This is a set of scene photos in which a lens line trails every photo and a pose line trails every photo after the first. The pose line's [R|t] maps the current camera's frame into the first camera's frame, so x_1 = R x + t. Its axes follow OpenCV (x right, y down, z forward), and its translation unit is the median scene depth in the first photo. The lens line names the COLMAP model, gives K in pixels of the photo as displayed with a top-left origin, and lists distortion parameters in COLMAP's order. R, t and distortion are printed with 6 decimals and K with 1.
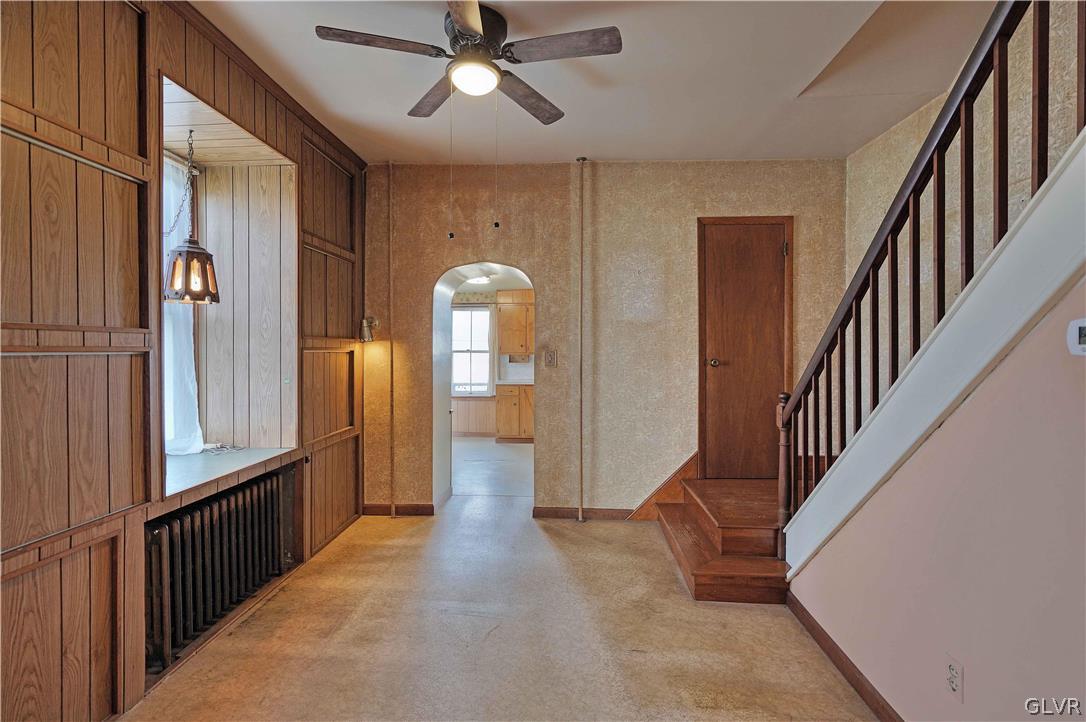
lens RADIAL K [[491.2, 0, 543.0], [0, 491.2, 361.0], [0, 0, 1]] dist [-0.001828, 0.001507]
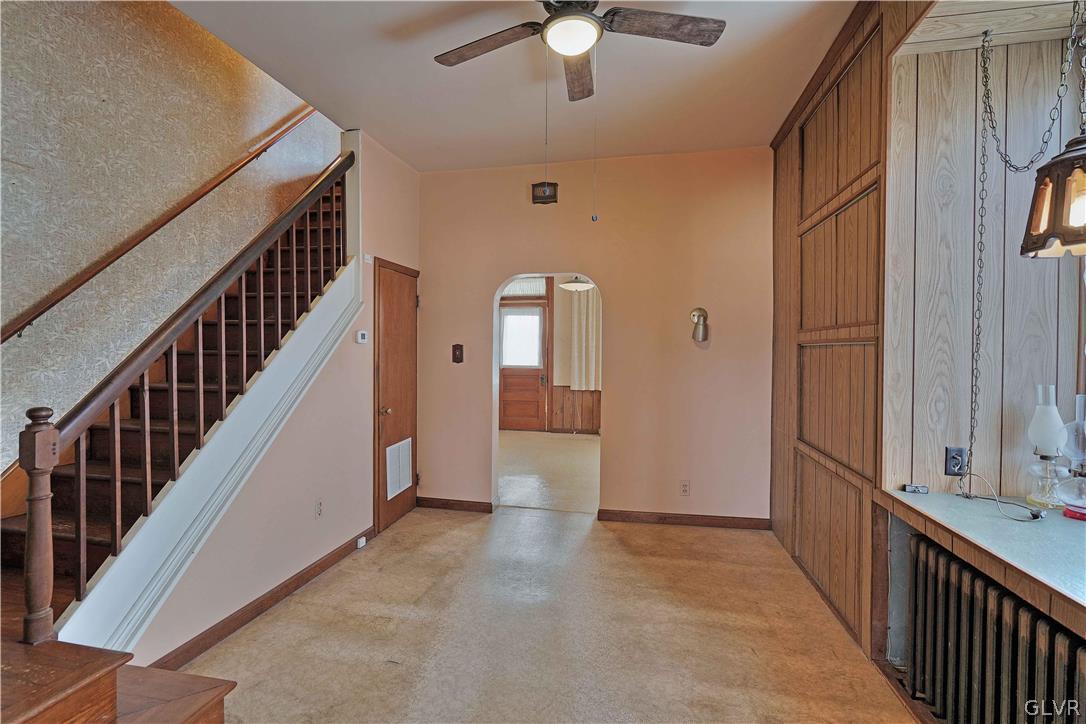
lens RADIAL K [[503.4, 0, 541.1], [0, 503.4, 352.1], [0, 0, 1]] dist [-0.001631, 0.000859]
pose [[-0.987872, -0.001646, 0.155263, -0.064706], [0.002220, 0.999692, 0.024718, -0.004914], [-0.155255, 0.024763, -0.987564, 0.531300]]
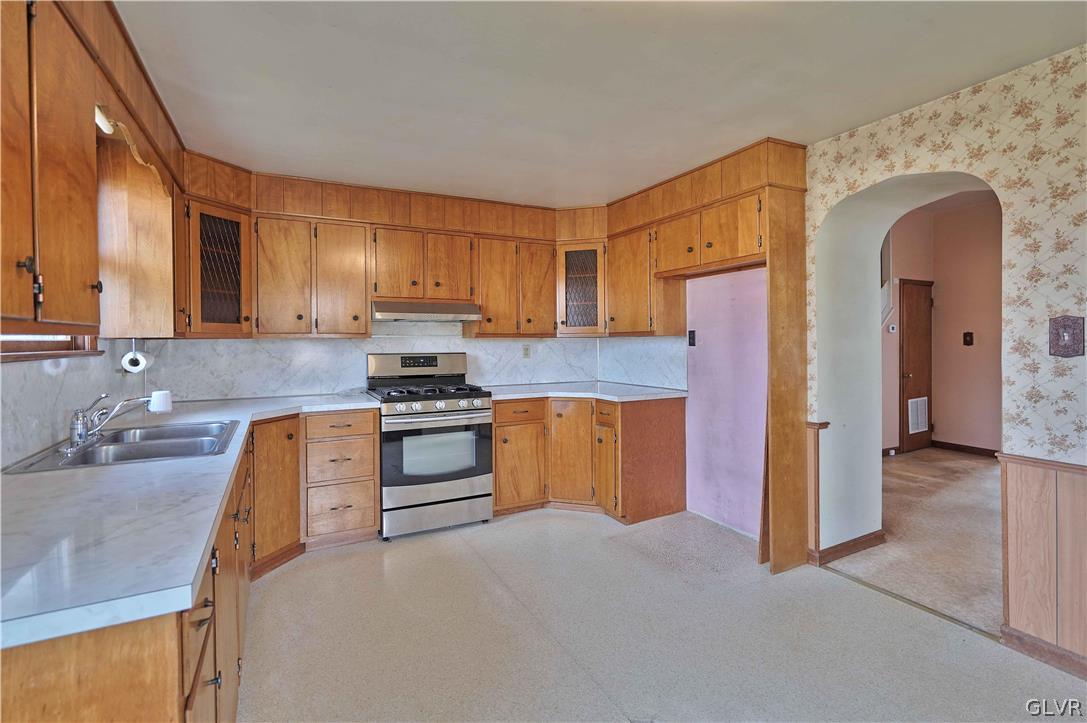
lens RADIAL K [[507.1, 0, 543.9], [0, 507.1, 343.4], [0, 0, 1]] dist [-0.002399, 0.001229]
pose [[-0.506276, -0.002214, 0.862369, -0.217253], [0.022819, 0.999612, 0.015963, -0.009486], [-0.862070, 0.027760, -0.506029, 0.923340]]
